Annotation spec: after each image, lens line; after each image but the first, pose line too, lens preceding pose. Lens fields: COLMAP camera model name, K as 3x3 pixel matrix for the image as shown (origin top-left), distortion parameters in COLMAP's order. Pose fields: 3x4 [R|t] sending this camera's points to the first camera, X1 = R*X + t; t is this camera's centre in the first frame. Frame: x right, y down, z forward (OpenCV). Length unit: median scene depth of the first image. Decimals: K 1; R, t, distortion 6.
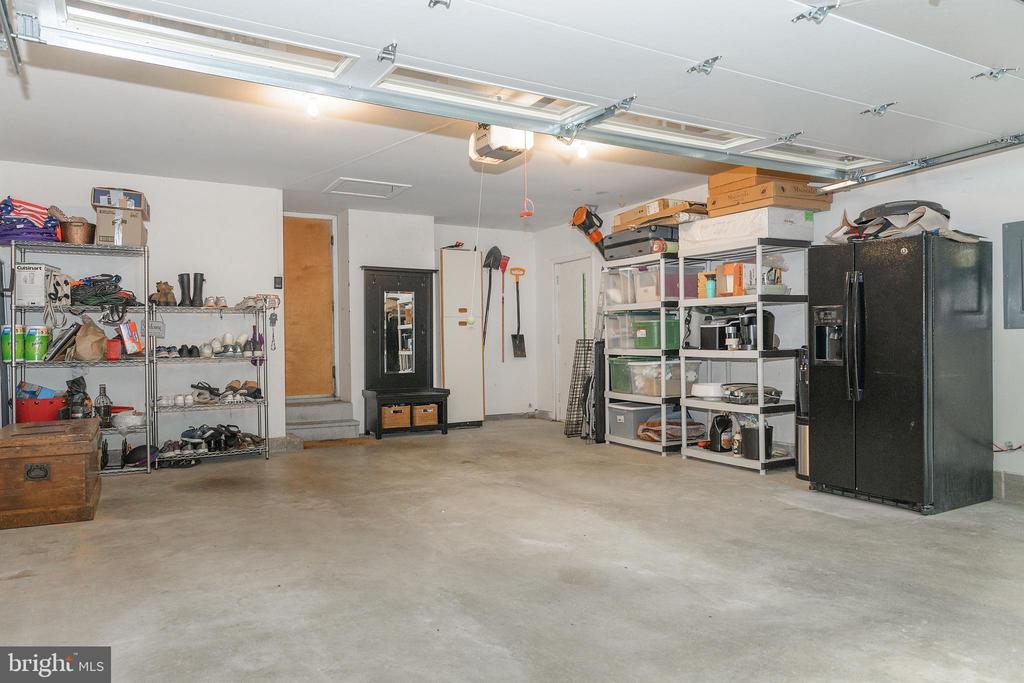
lens RADIAL K [[686.1, 0, 475.6], [0, 686.1, 340.6], [0, 0, 1]] dist [0.000832, -0.001621]
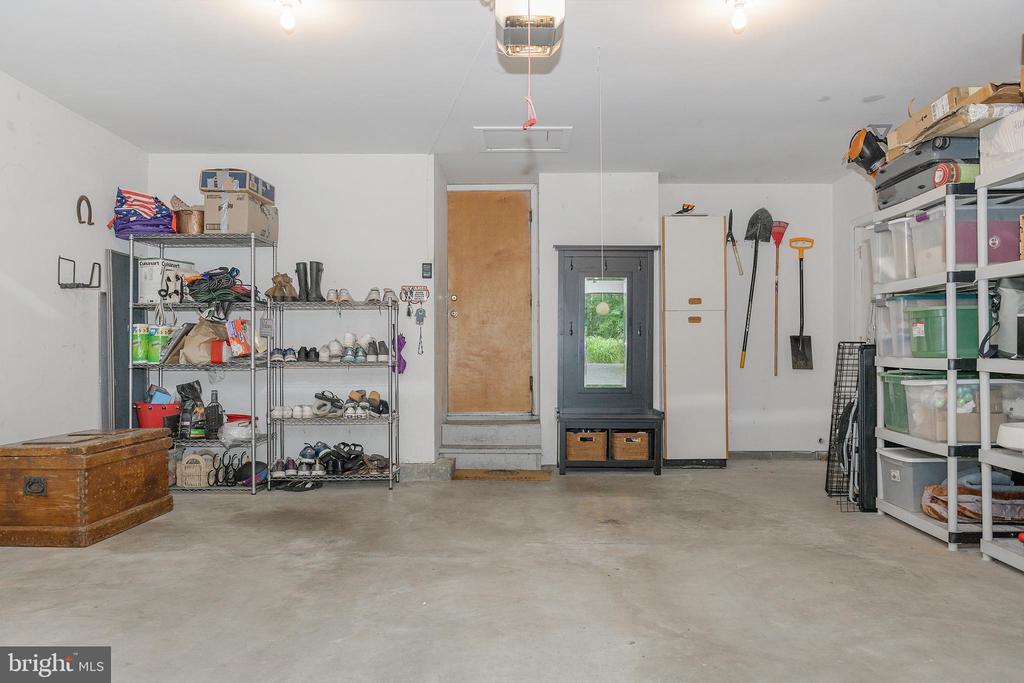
lens RADIAL K [[785.1, 0, 477.8], [0, 785.1, 353.4], [0, 0, 1]] dist [-0.002128, -0.001606]
pose [[0.878925, 0.008384, -0.476886, 0.231147], [-0.004525, 0.999947, 0.009240, 0.004438], [0.476938, -0.005963, 0.878917, 0.248966]]
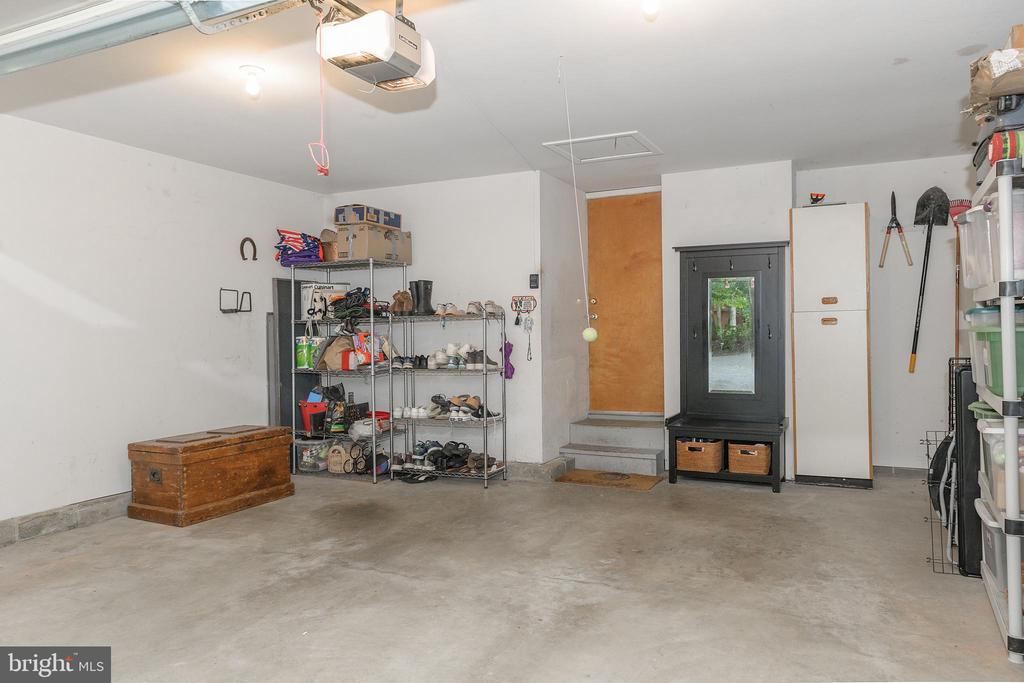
lens RADIAL K [[686.1, 0, 475.6], [0, 686.1, 340.6], [0, 0, 1]] dist [0.000832, -0.001621]
pose [[0.601685, 0.009440, -0.798678, 0.393485], [0.013129, 0.999678, 0.021706, -0.034373], [0.798626, -0.023546, 0.601367, 0.487519]]
